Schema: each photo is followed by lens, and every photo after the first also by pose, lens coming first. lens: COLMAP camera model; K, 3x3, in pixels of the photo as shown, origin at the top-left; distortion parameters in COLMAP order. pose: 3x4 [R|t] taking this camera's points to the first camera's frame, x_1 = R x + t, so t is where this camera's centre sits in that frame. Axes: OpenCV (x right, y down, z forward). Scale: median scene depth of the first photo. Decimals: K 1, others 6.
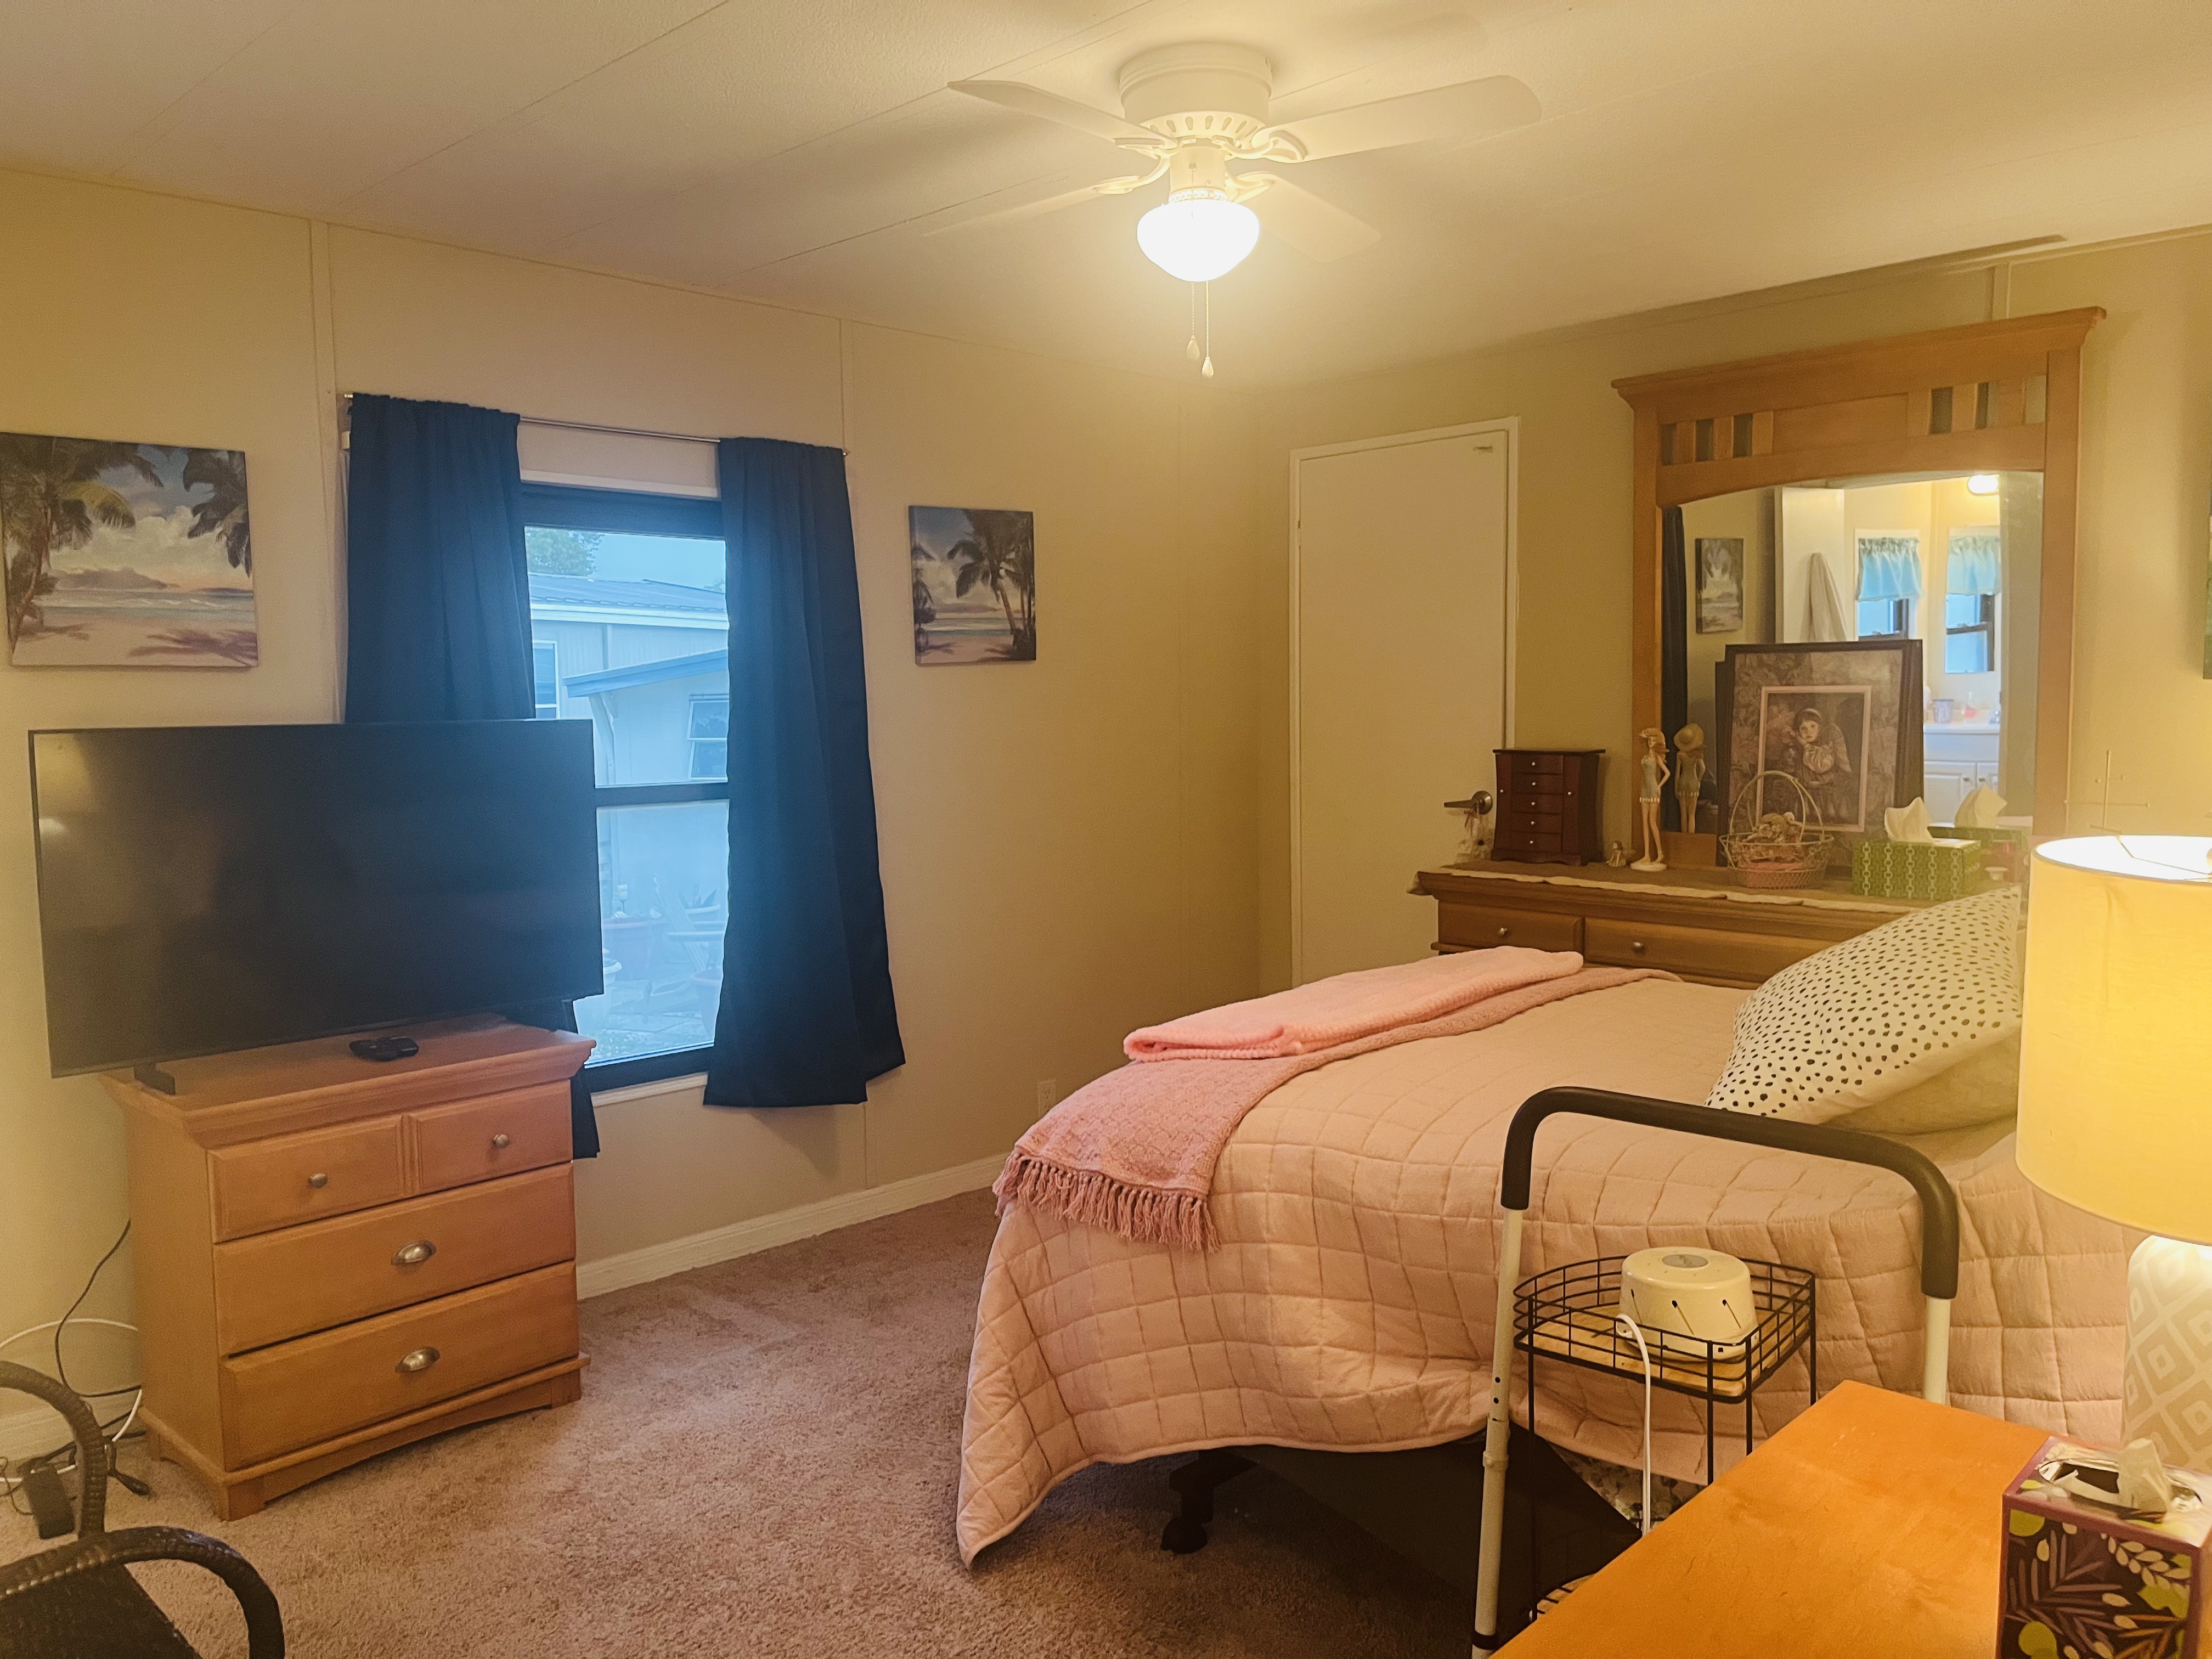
lens RADIAL K [[1681.2, 0, 1108.7], [0, 1681.2, 834.7], [0, 0, 1]] dist [0.053119, -0.083209]
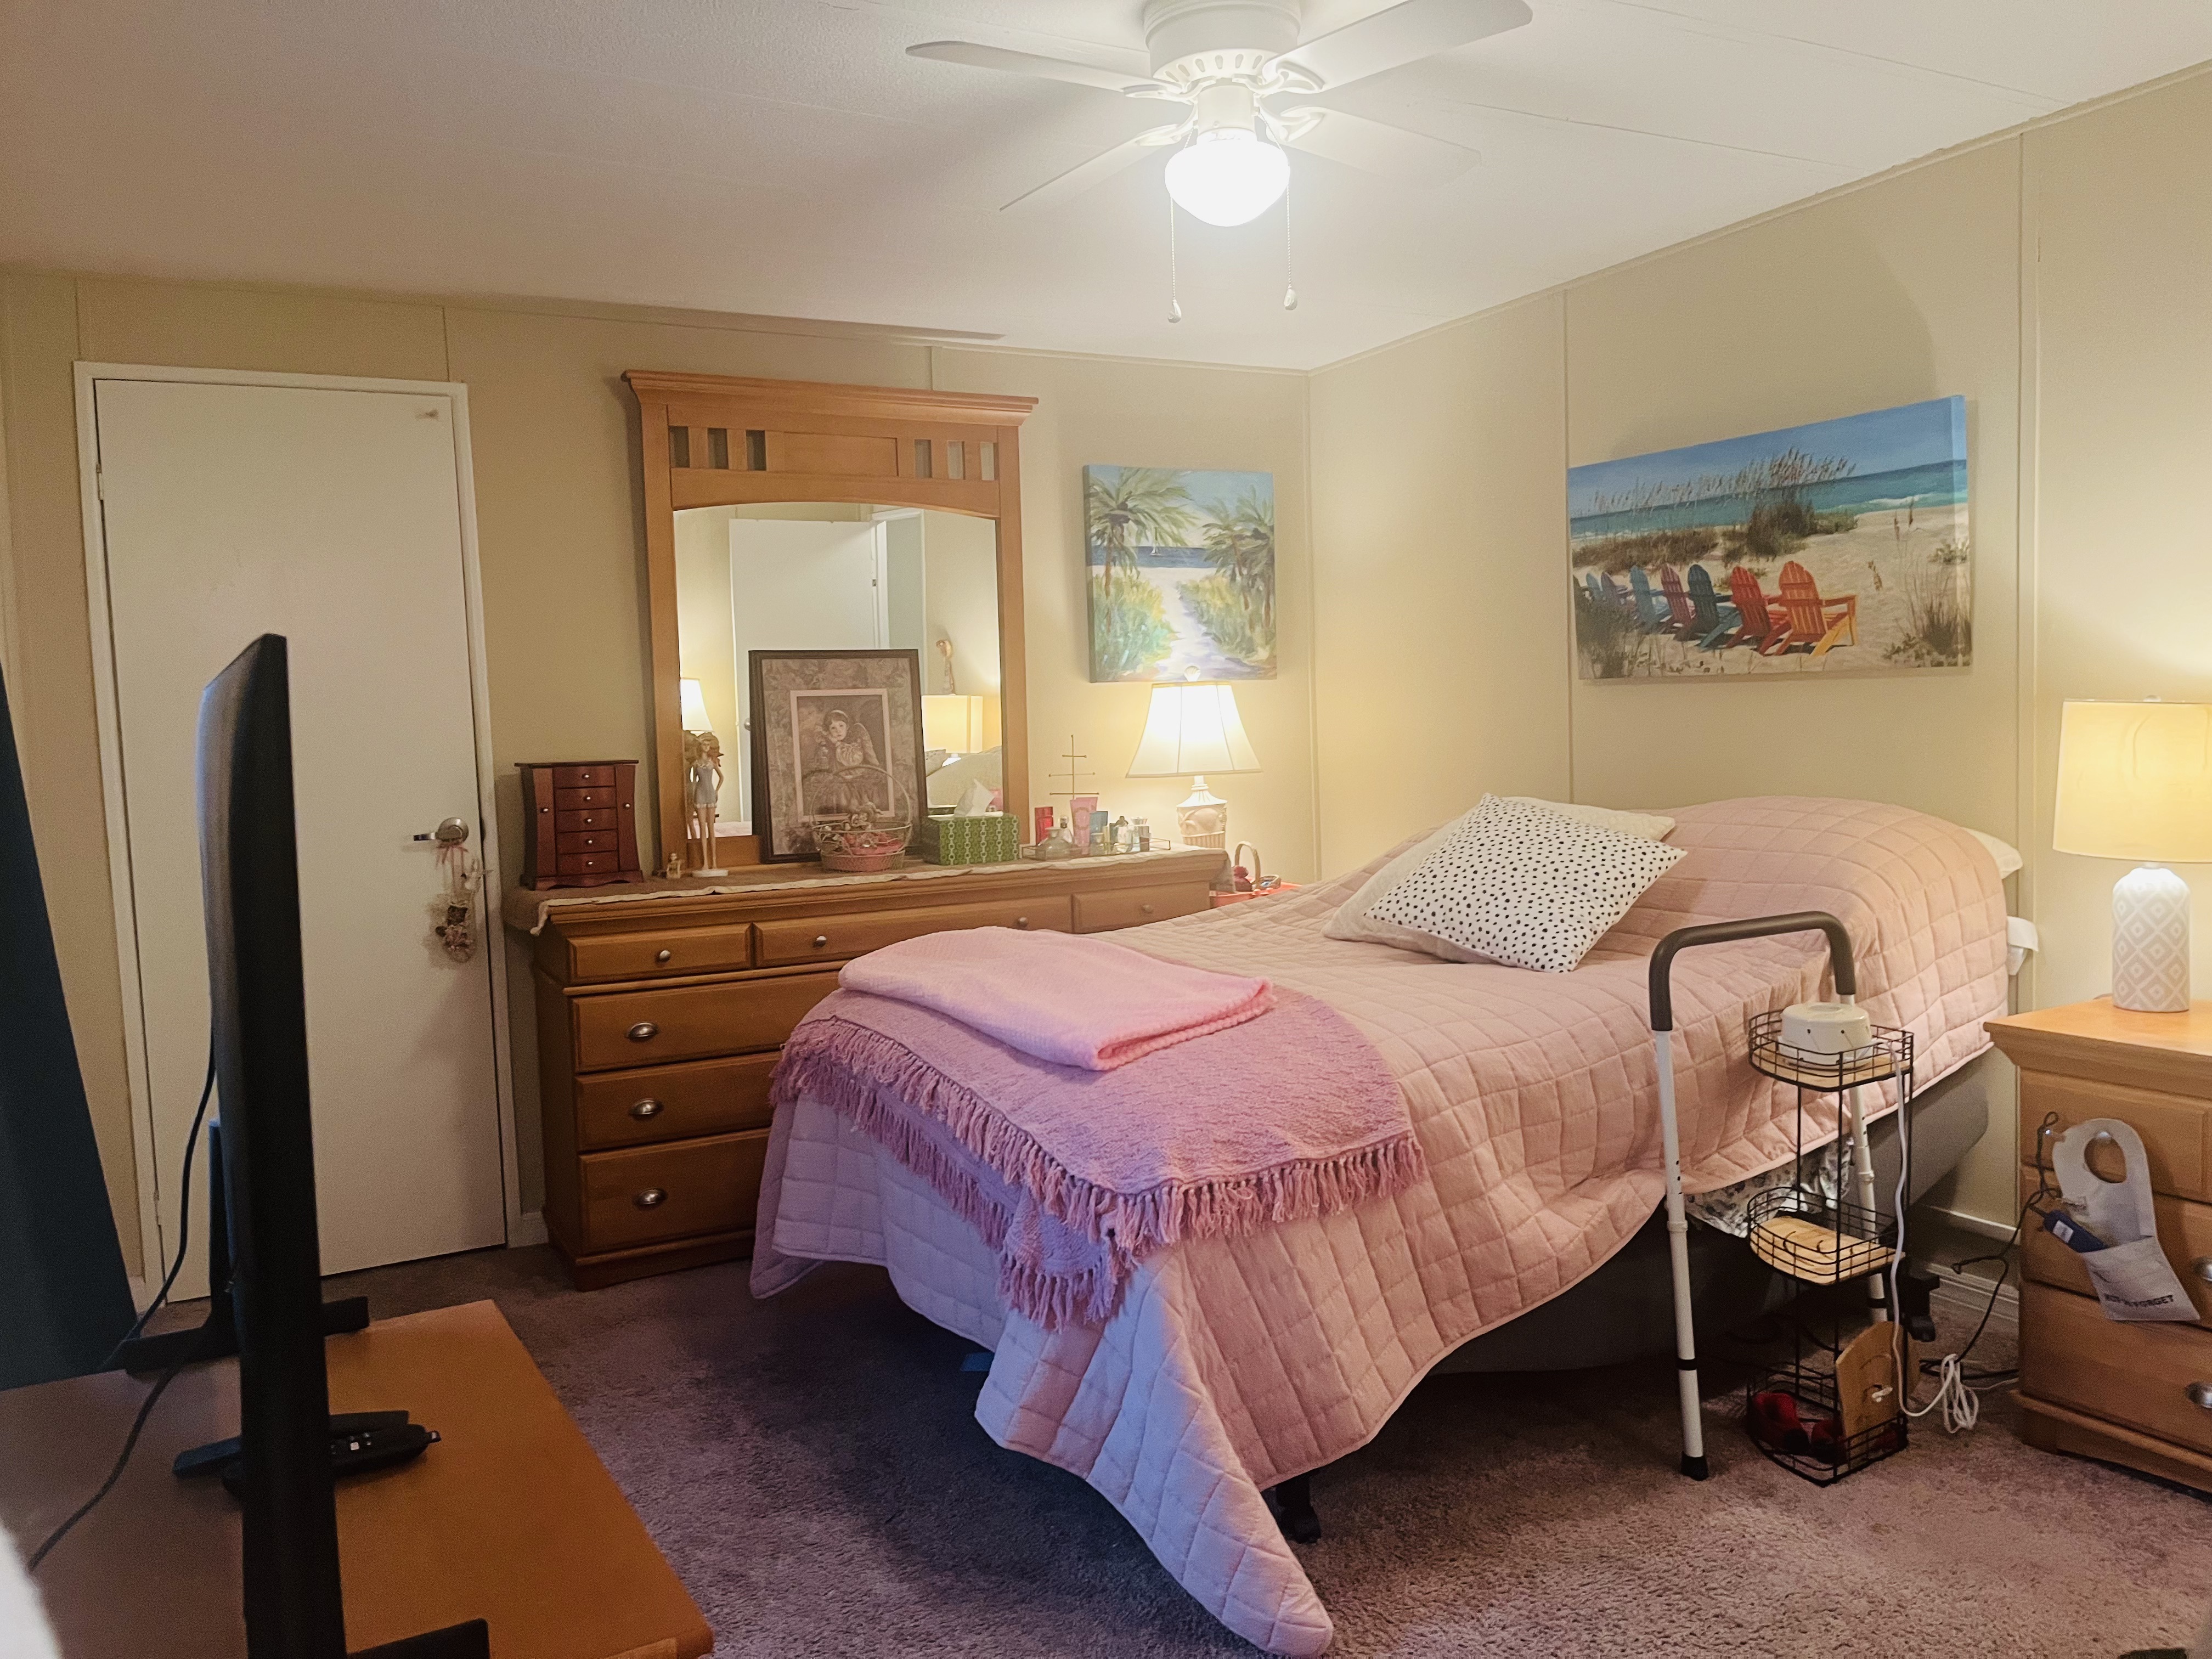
lens RADIAL K [[1681.2, 0, 1111.6], [0, 1681.2, 808.5], [0, 0, 1]] dist [0.053119, -0.083209]
pose [[0.271985, -0.050947, 0.960952, -0.591223], [0.115167, 0.993144, 0.020057, -0.012579], [-0.955385, 0.105215, 0.275988, 0.540118]]
